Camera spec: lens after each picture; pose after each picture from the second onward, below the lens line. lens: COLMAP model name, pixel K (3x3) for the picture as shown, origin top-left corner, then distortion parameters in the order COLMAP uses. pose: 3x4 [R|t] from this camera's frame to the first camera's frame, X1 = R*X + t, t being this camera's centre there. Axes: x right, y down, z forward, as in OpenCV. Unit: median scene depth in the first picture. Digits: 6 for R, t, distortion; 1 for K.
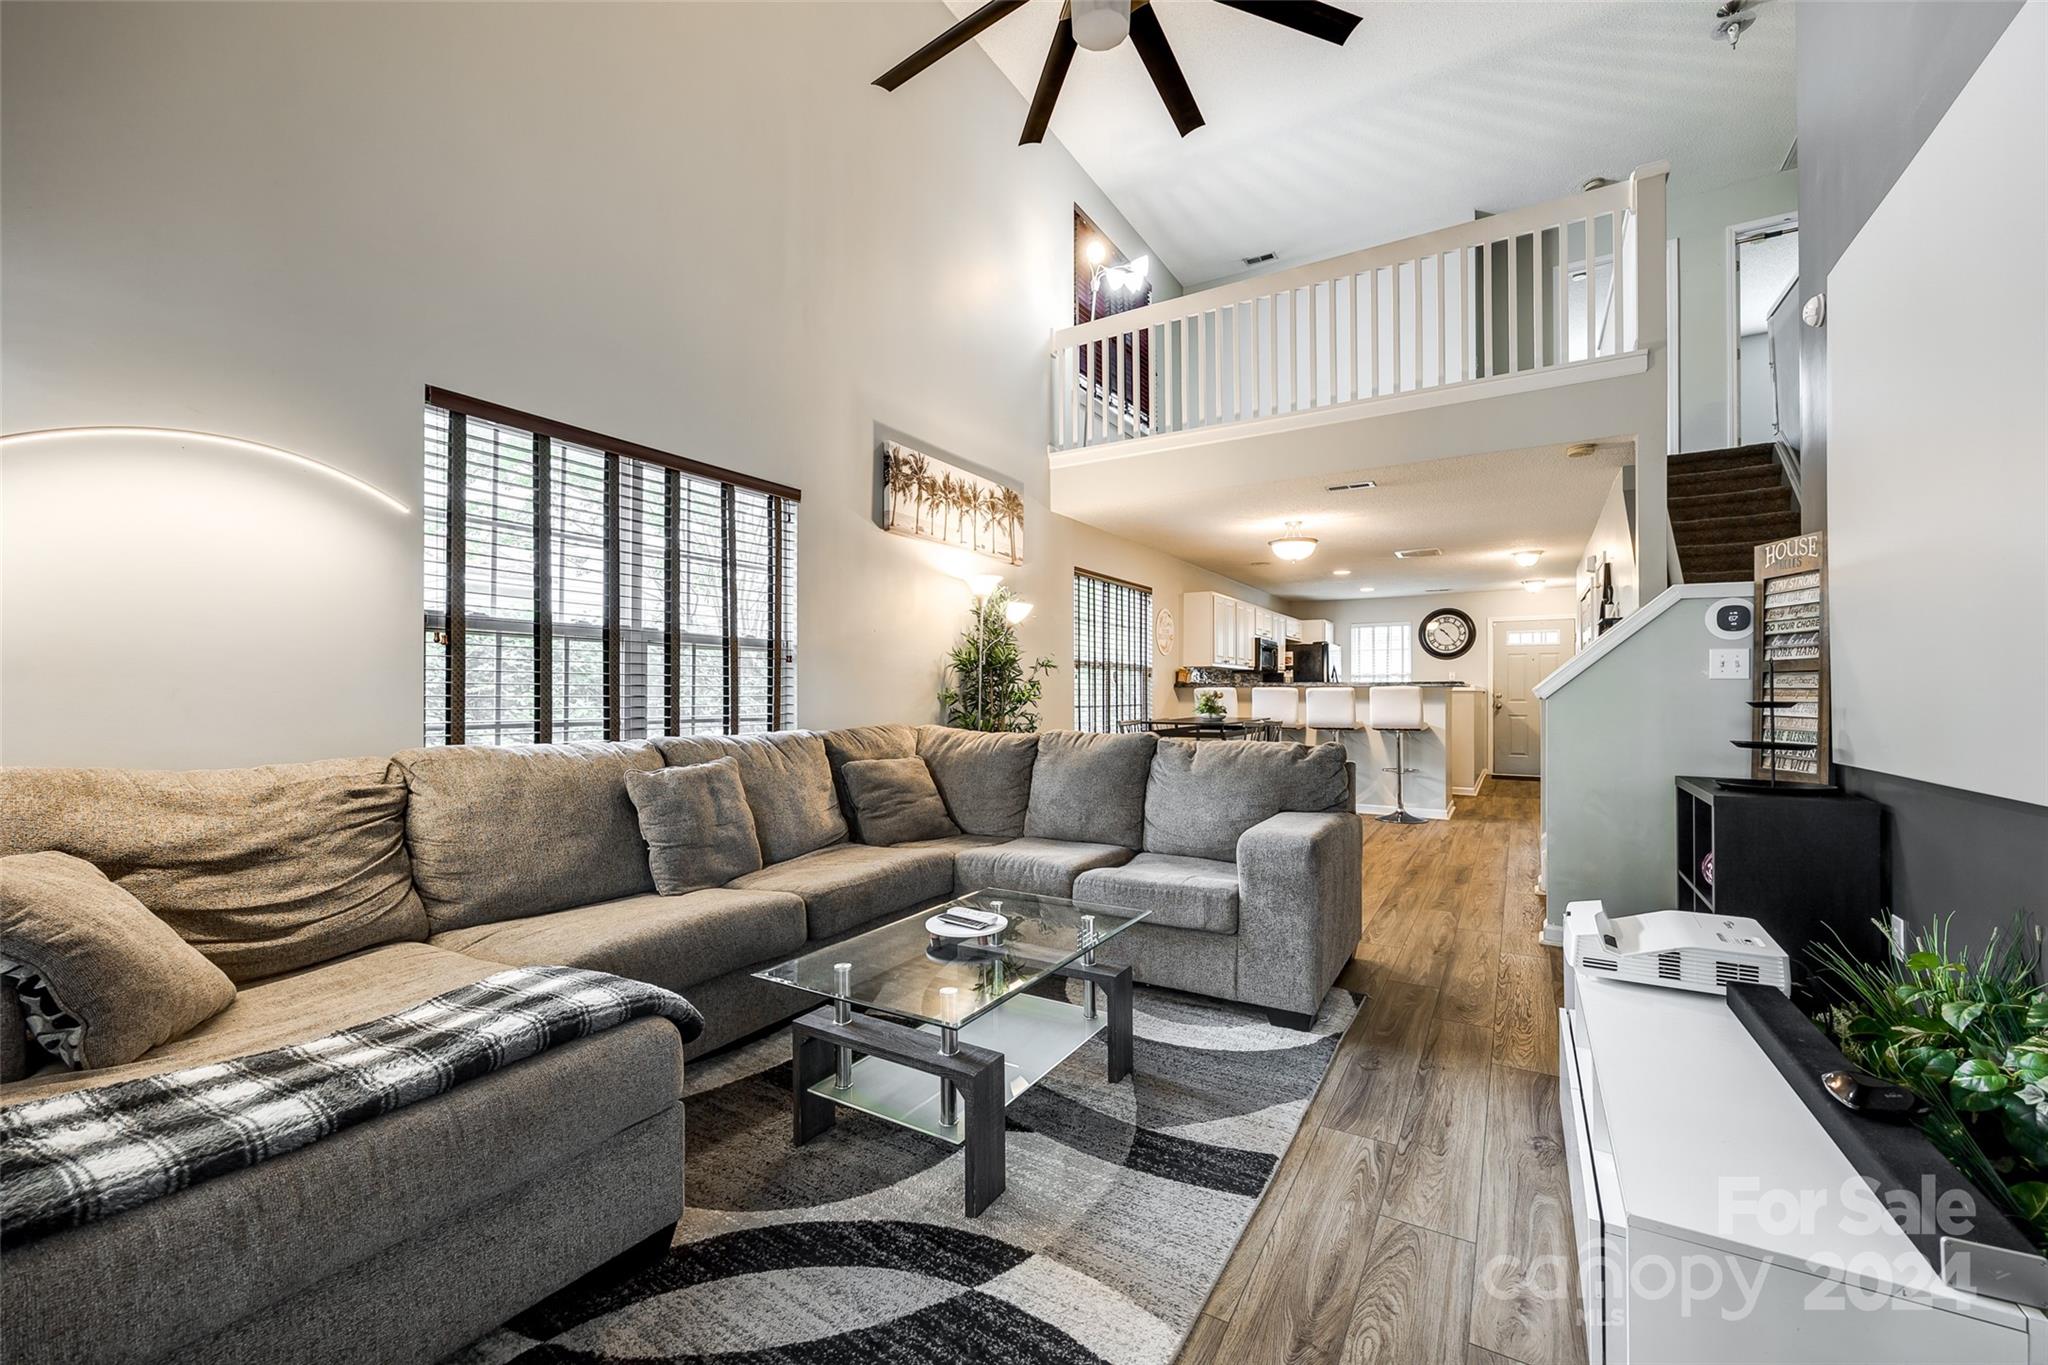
lens RADIAL K [[816.3, 0, 1019.9], [0, 816.3, 682.3], [0, 0, 1]] dist [-0.005963, -0.000007]
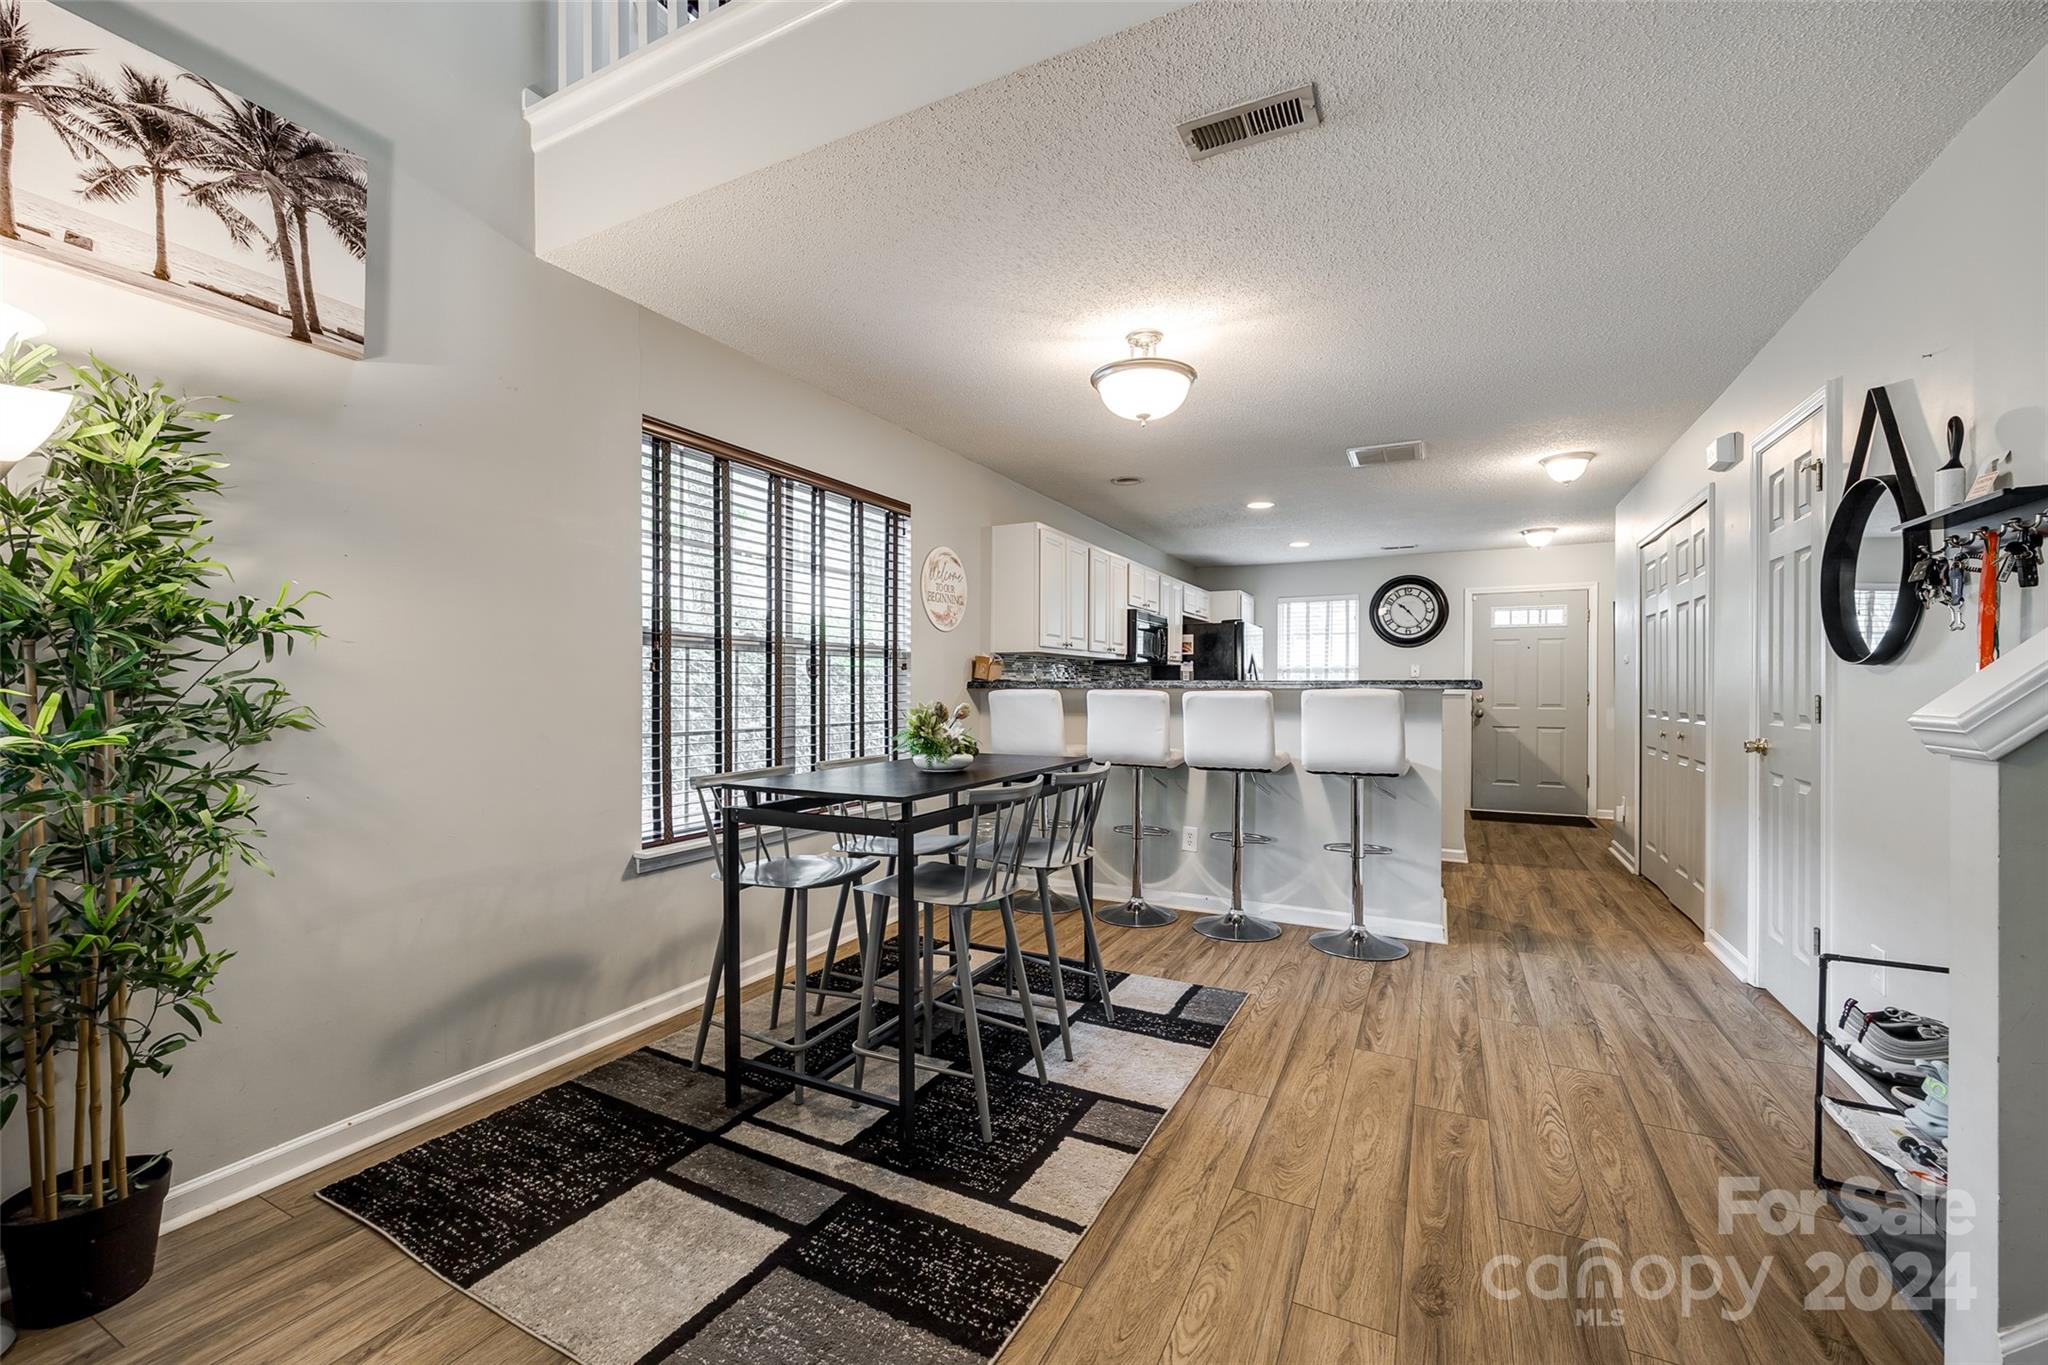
lens RADIAL K [[820.8, 0, 1019.0], [0, 820.8, 691.6], [0, 0, 1]] dist [-0.007208, 0.000382]
pose [[0.997349, 0.000556, 0.072768, 0.200445], [-0.001780, 0.999858, 0.016760, -0.001391], [-0.072748, -0.016845, 0.997208, 0.466728]]
